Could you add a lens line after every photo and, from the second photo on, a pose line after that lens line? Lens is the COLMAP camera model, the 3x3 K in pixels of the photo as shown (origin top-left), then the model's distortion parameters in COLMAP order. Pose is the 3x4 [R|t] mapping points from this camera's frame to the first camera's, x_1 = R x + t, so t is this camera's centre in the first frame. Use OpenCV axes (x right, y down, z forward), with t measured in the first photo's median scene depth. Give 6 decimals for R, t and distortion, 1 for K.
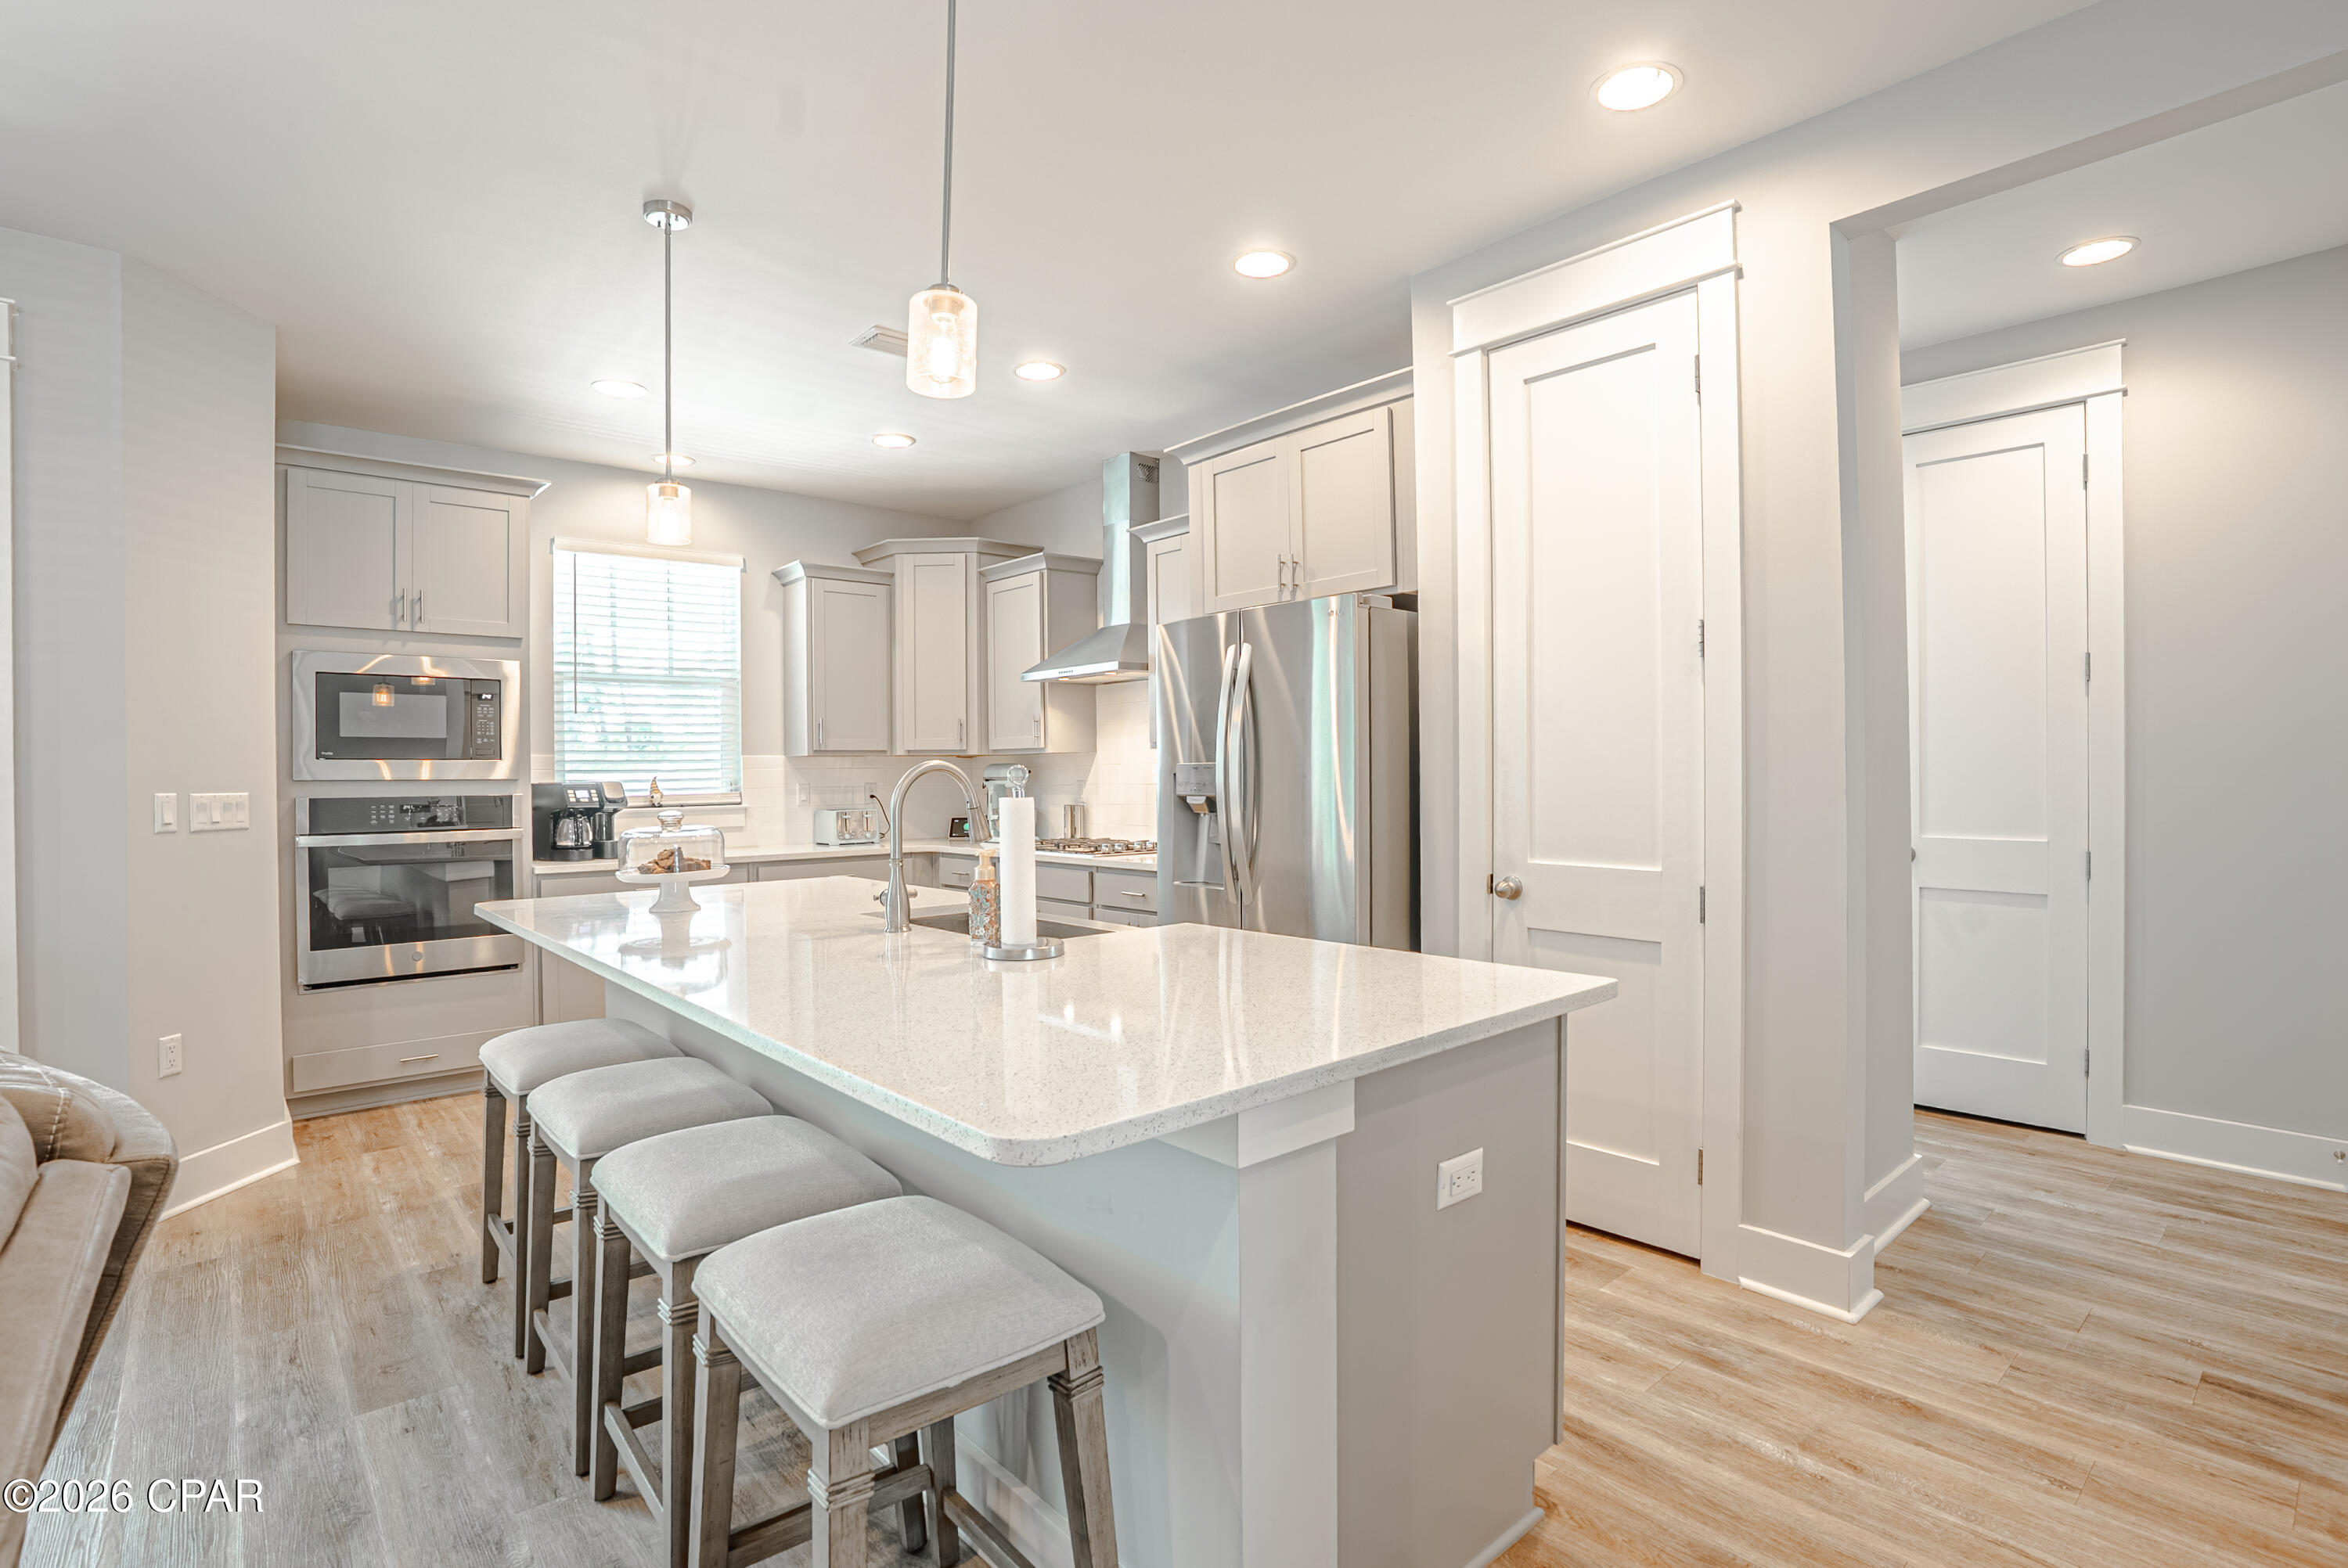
lens RADIAL K [[1102.9, 0, 1174.0], [0, 1102.9, 784.0], [0, 0, 1]] dist [-0.071498, 0.032152]
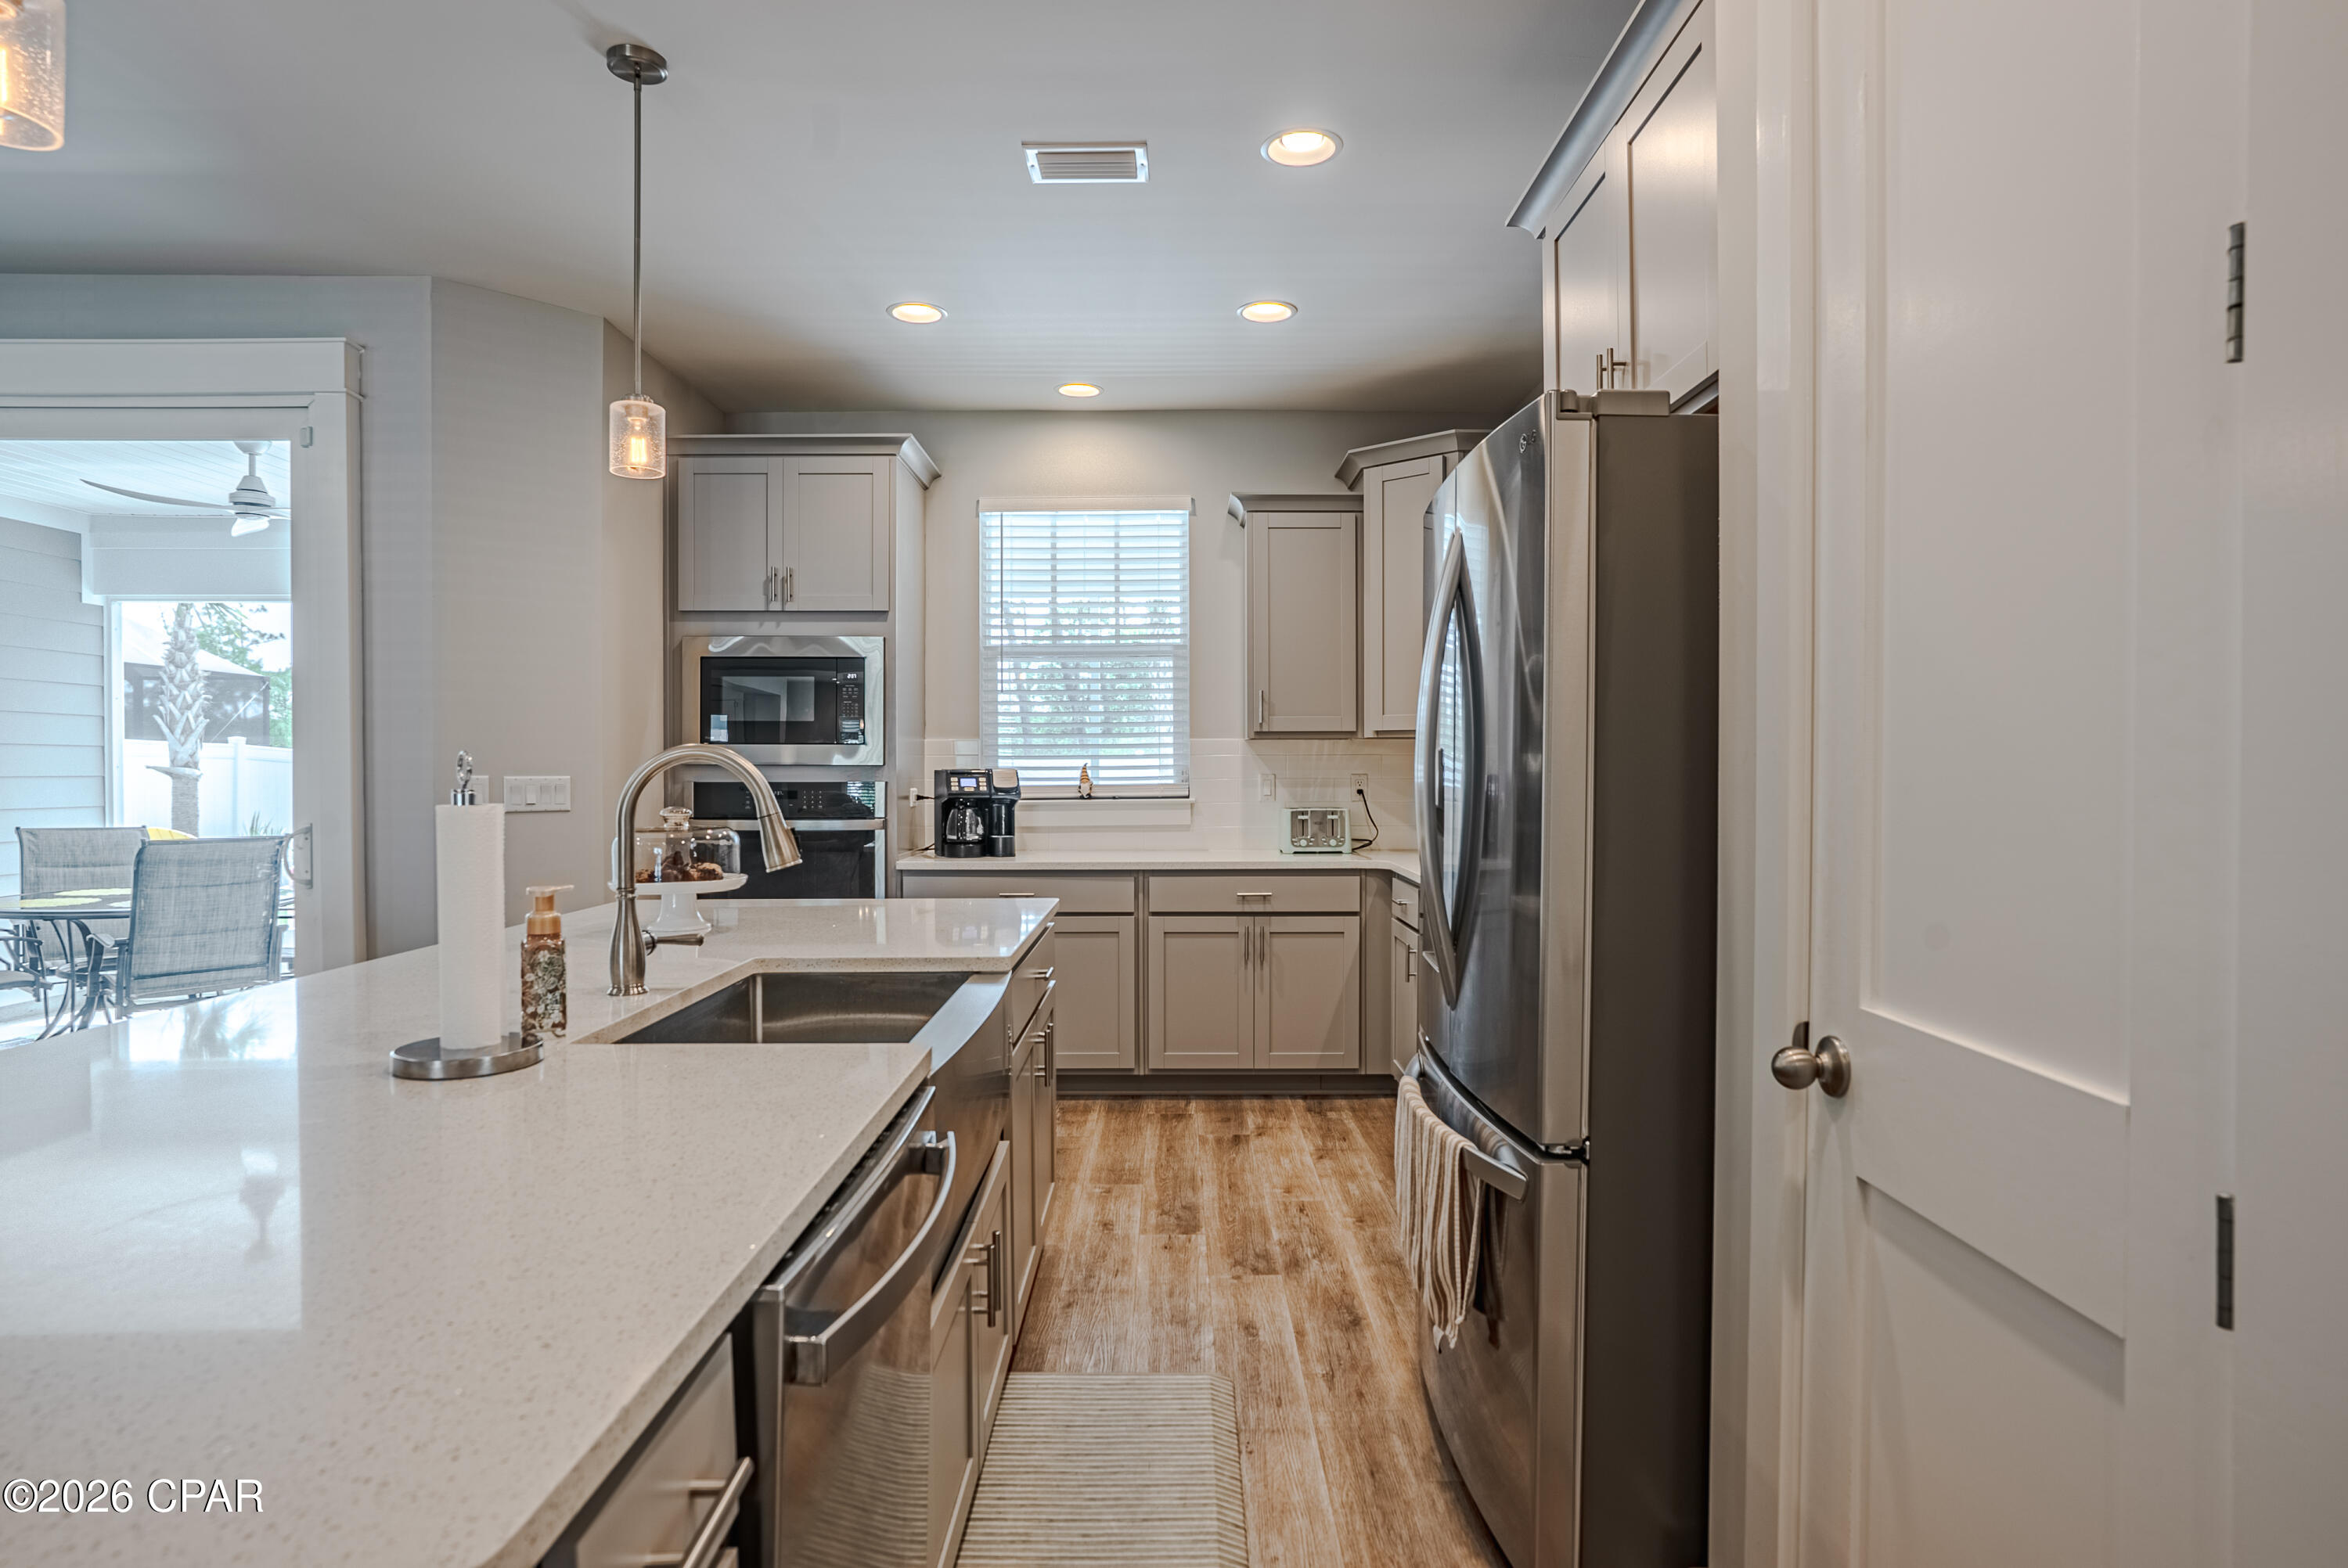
lens RADIAL K [[1270.7, 0, 1174.0], [0, 1270.7, 784.0], [0, 0, 1]] dist [0.000068, 0.000430]
pose [[0.754811, 0.017722, -0.655703, 0.290113], [-0.012408, 0.999842, 0.012739, -0.005197], [0.655825, -0.001480, 0.754911, 0.344549]]
